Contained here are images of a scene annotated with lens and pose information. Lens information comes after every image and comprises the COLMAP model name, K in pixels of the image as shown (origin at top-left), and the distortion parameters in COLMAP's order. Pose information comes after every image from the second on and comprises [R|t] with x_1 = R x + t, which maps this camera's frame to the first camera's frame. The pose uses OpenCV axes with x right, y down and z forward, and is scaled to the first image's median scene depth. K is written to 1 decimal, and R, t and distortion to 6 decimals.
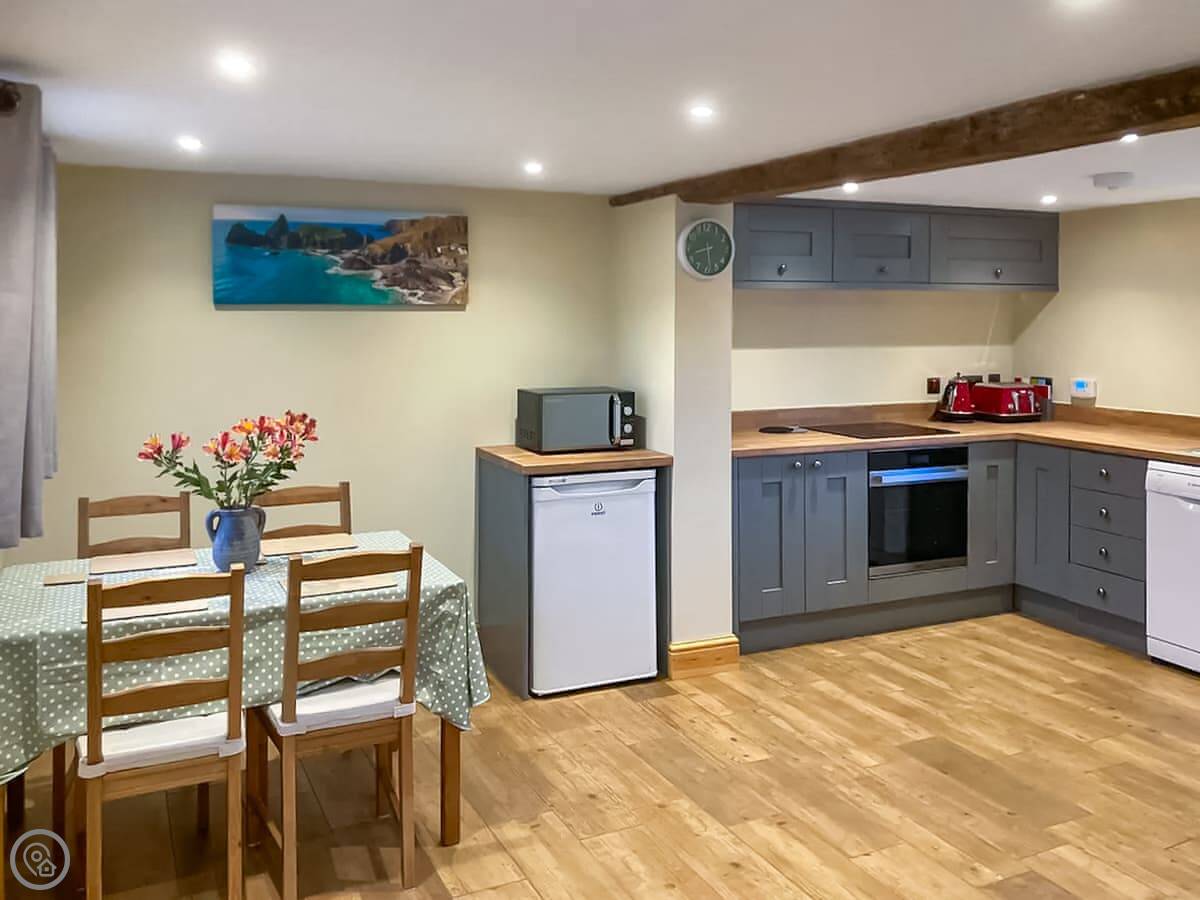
lens RADIAL K [[1077.1, 0, 600.0], [0, 1077.1, 450.0], [0, 0, 1]] dist [0.045834, -0.175531]
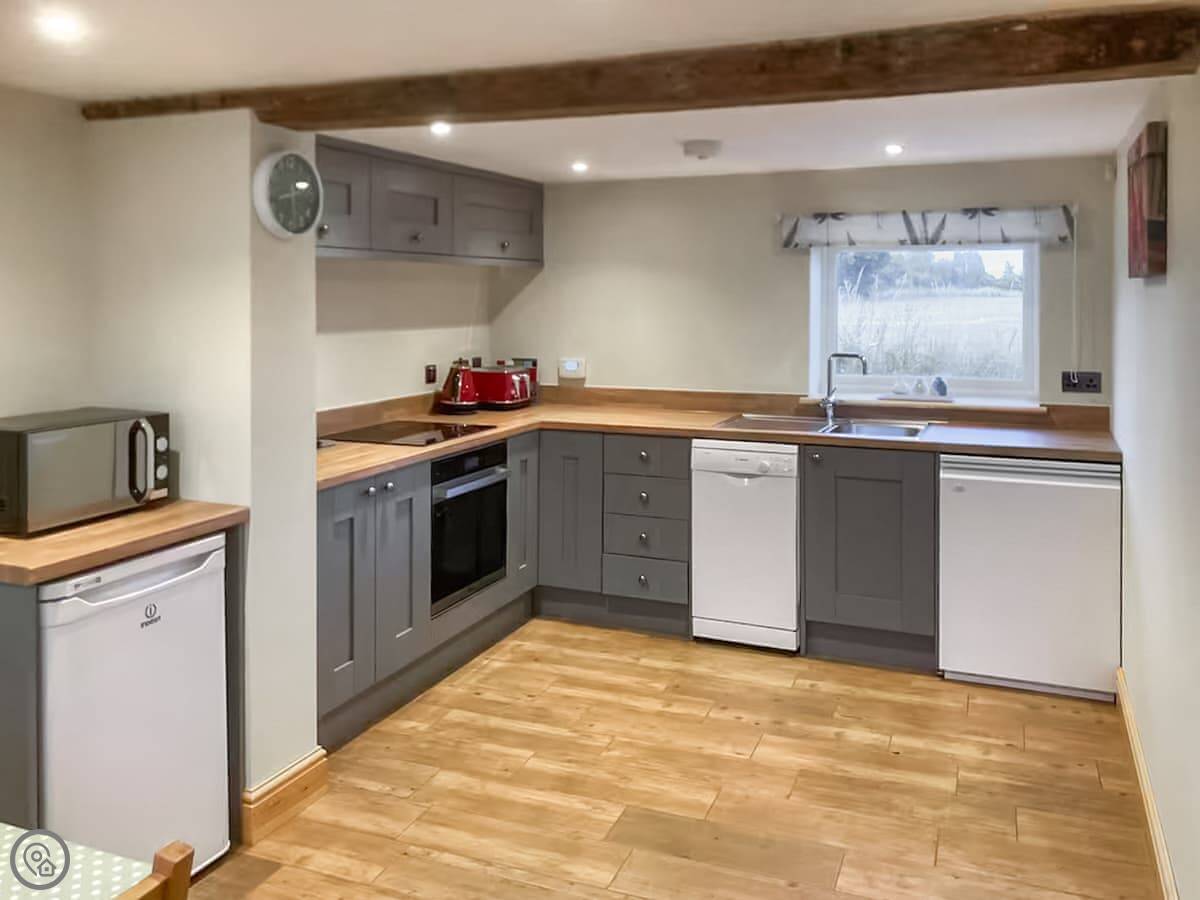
lens RADIAL K [[1025.8, 0, 602.8], [0, 1025.8, 372.7], [0, 0, 1]] dist [0.055928, -0.157688]
pose [[0.722538, -0.055228, 0.689122, -0.192002], [0.087421, 0.996101, -0.011830, -0.046963], [-0.685782, 0.068791, 0.724549, 0.373241]]
